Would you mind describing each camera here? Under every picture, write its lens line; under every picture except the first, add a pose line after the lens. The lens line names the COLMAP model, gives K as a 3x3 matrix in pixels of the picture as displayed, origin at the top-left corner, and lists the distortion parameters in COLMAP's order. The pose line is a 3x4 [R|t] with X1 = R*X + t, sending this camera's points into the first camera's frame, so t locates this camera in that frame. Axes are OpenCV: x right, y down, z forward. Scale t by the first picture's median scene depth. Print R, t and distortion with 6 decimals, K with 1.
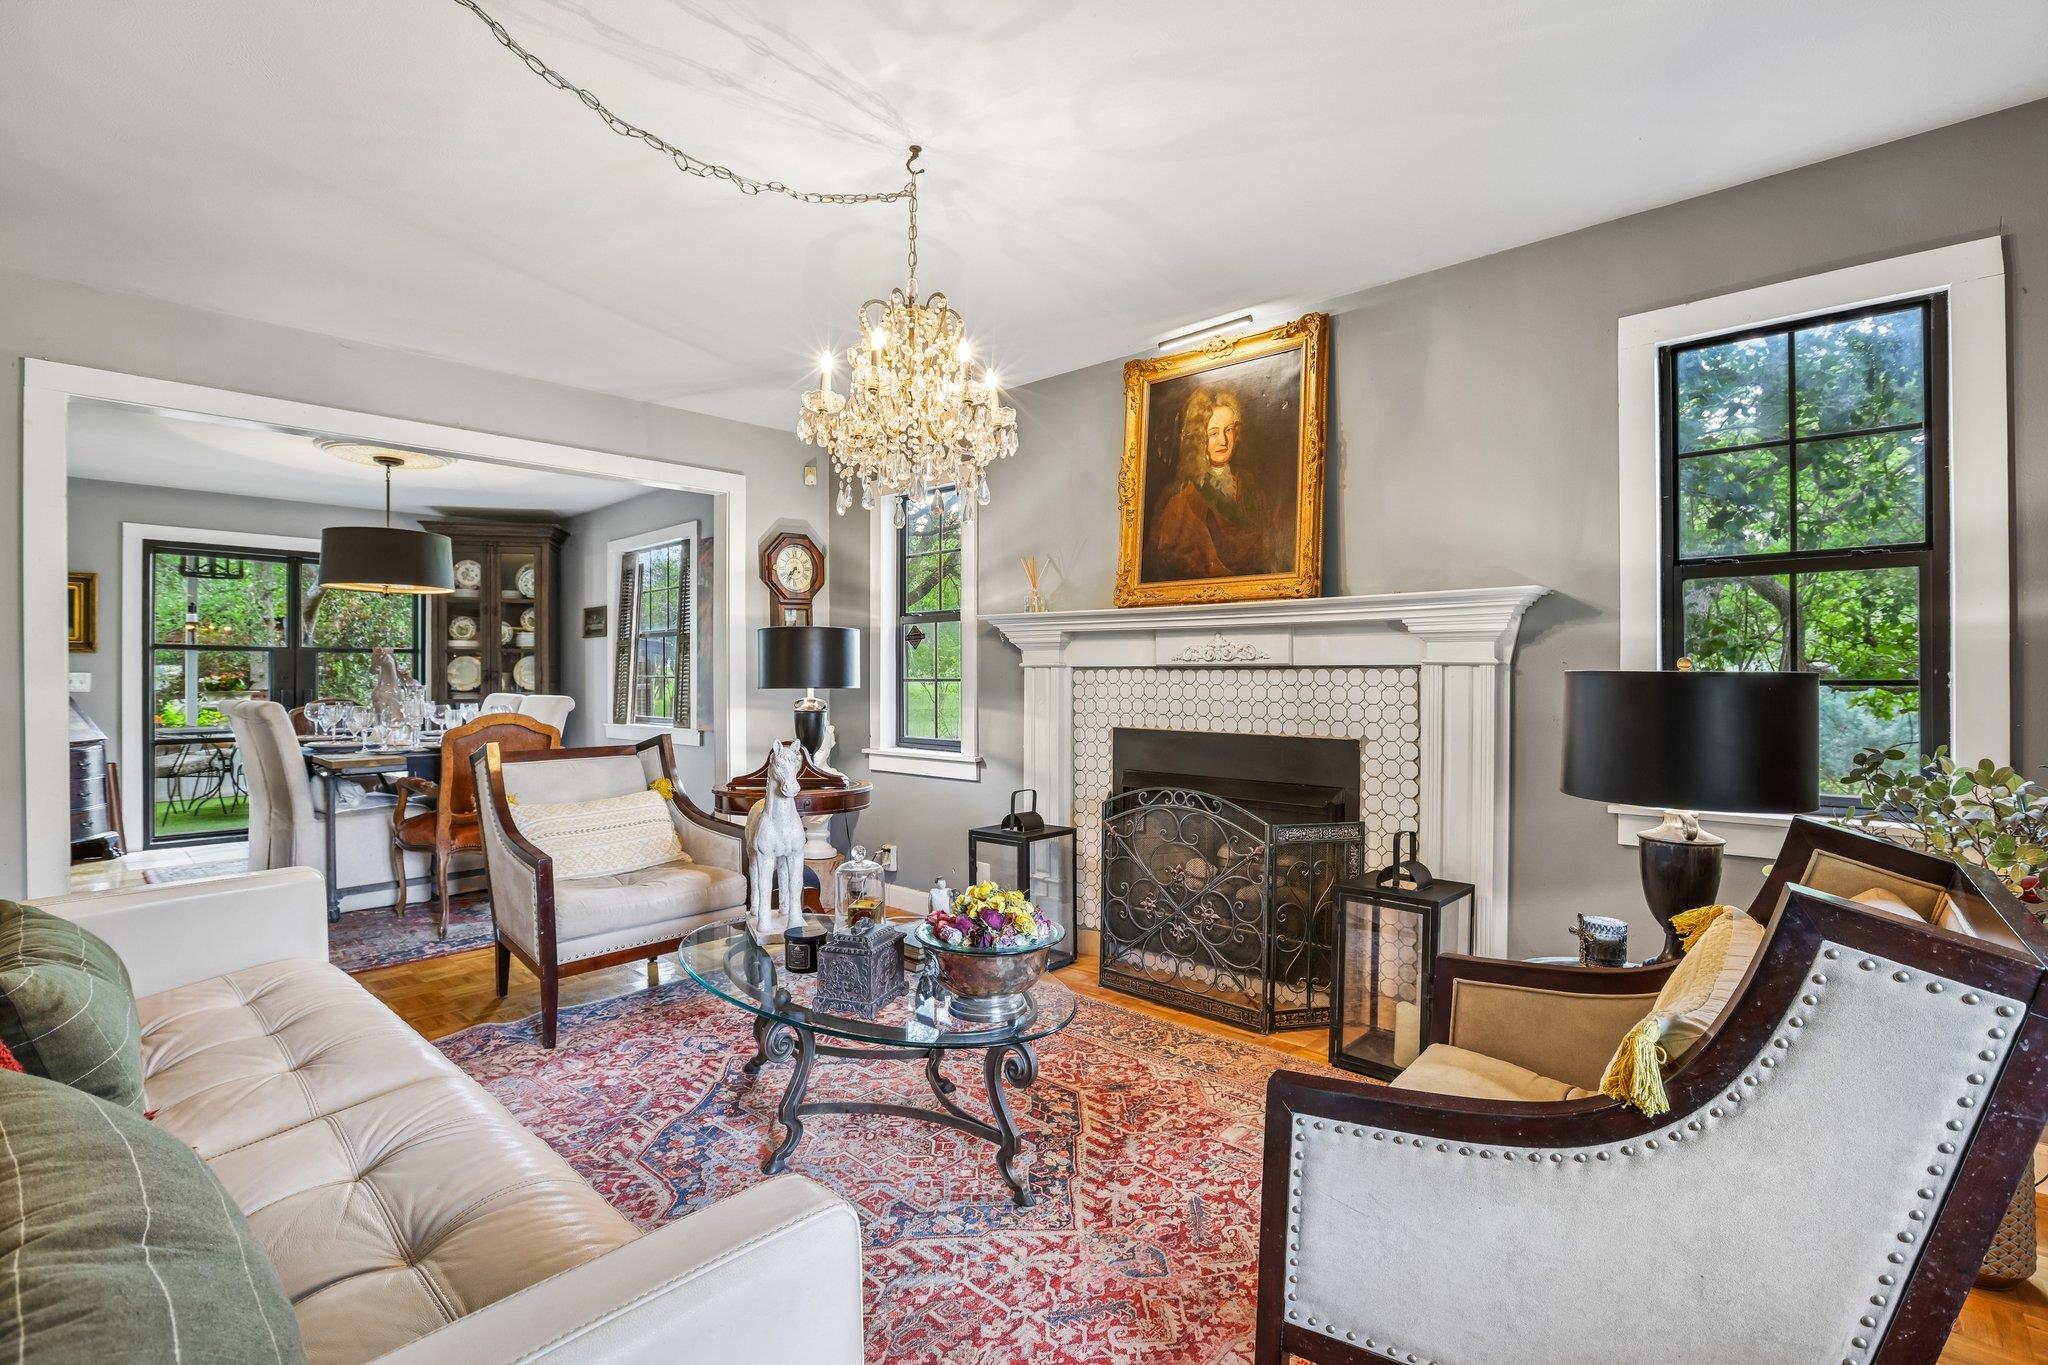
lens RADIAL K [[923.8, 0, 1011.9], [0, 923.8, 681.7], [0, 0, 1]] dist [-0.019580, 0.002499]
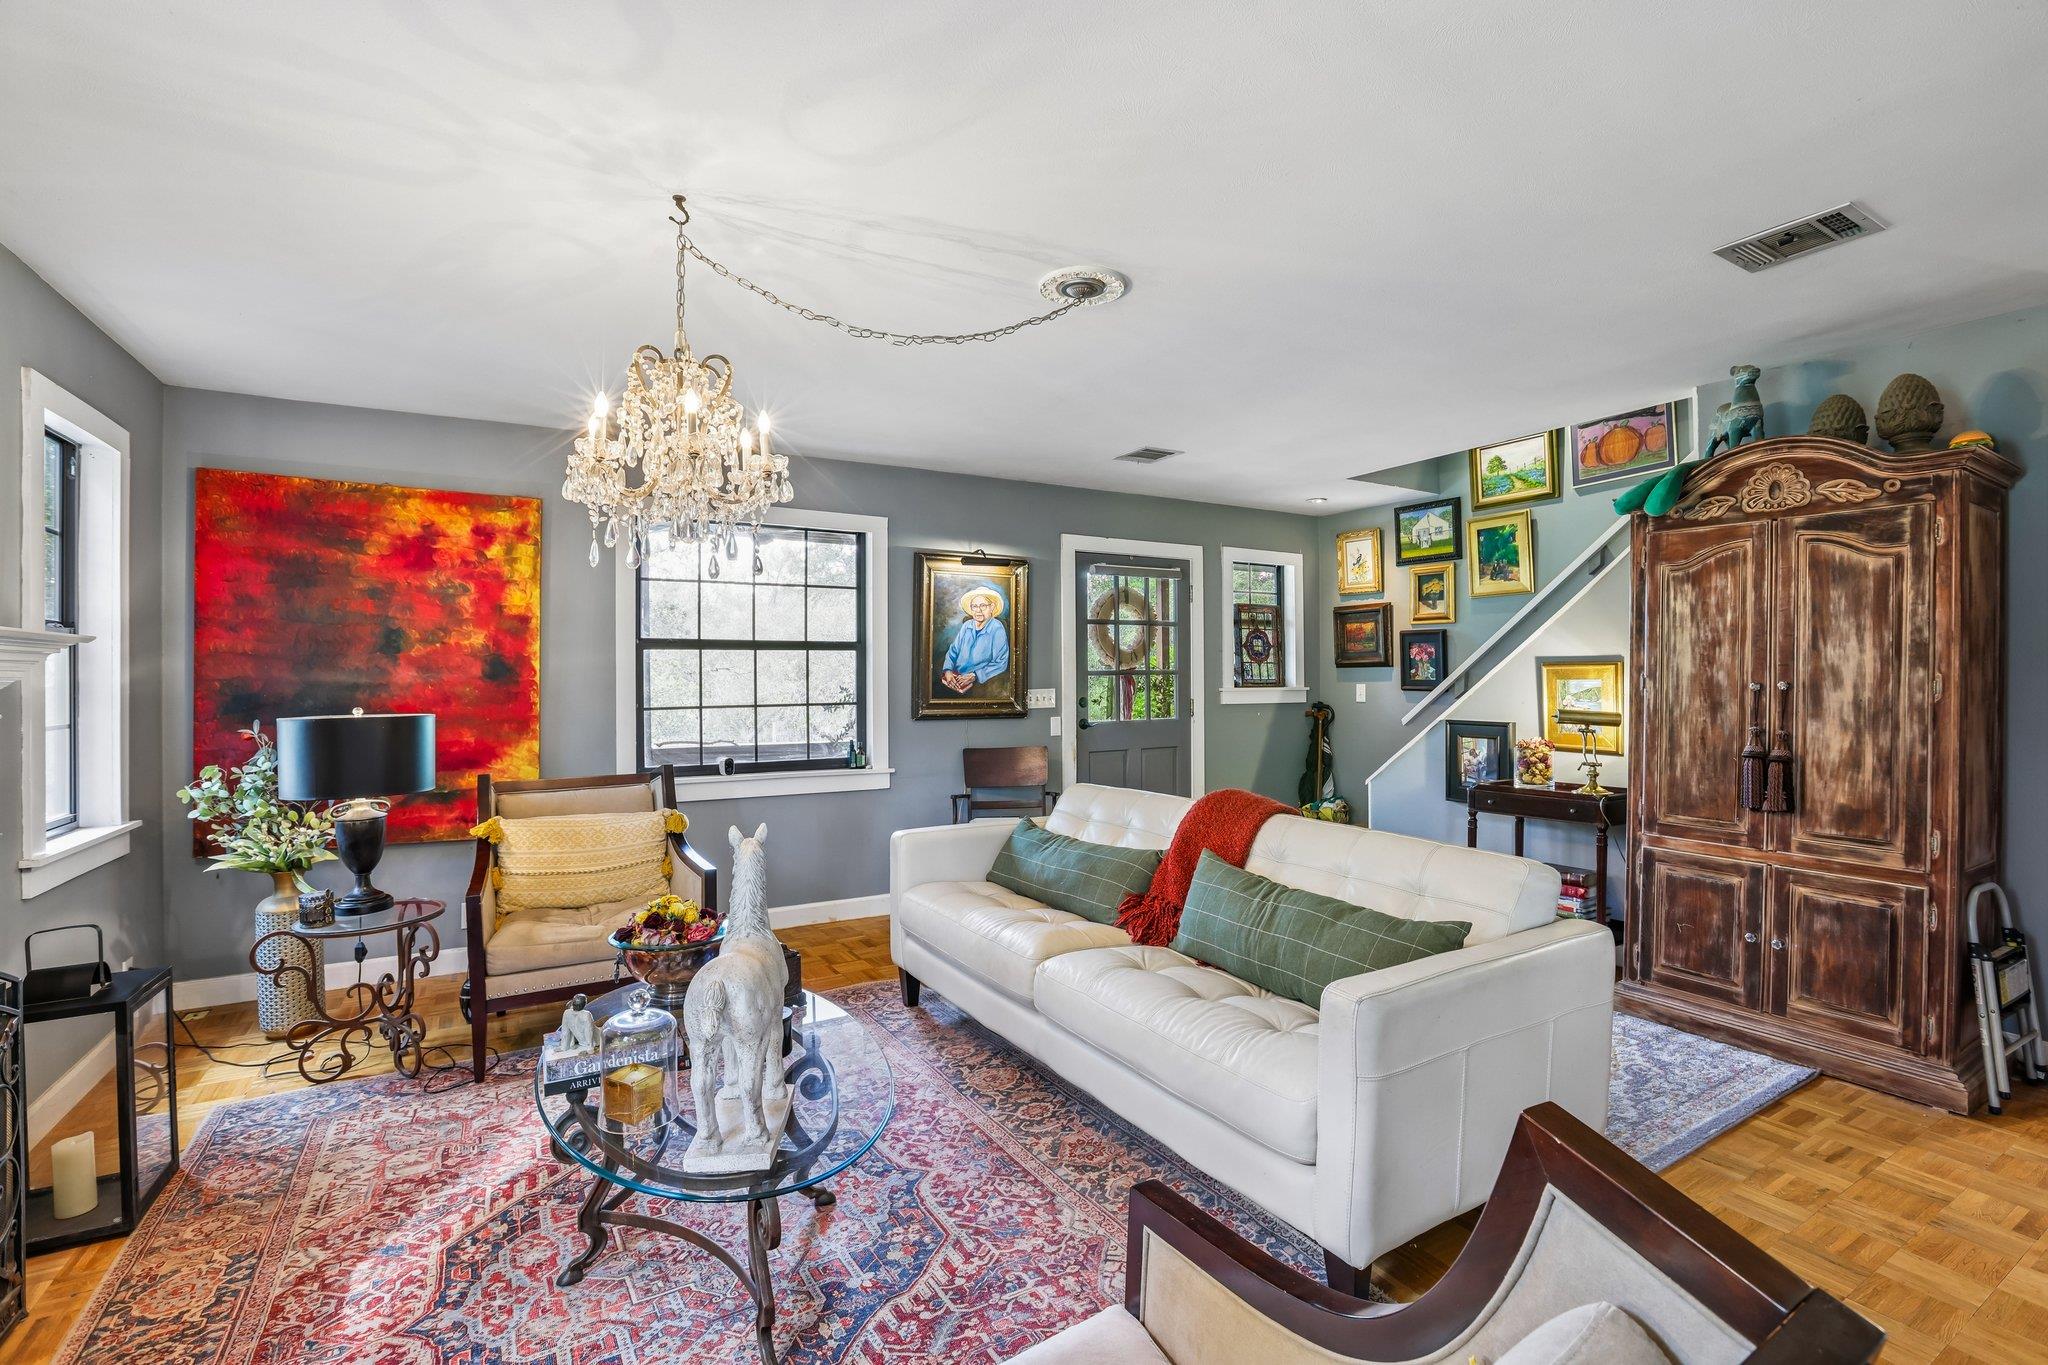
lens RADIAL K [[923.8, 0, 1028.5], [0, 923.8, 687.6], [0, 0, 1]] dist [-0.019580, 0.002499]
pose [[-0.958497, 0.004119, 0.285072, -0.725884], [0.007071, 0.999932, 0.009326, -0.059686], [-0.285014, 0.010954, -0.958461, 1.791956]]
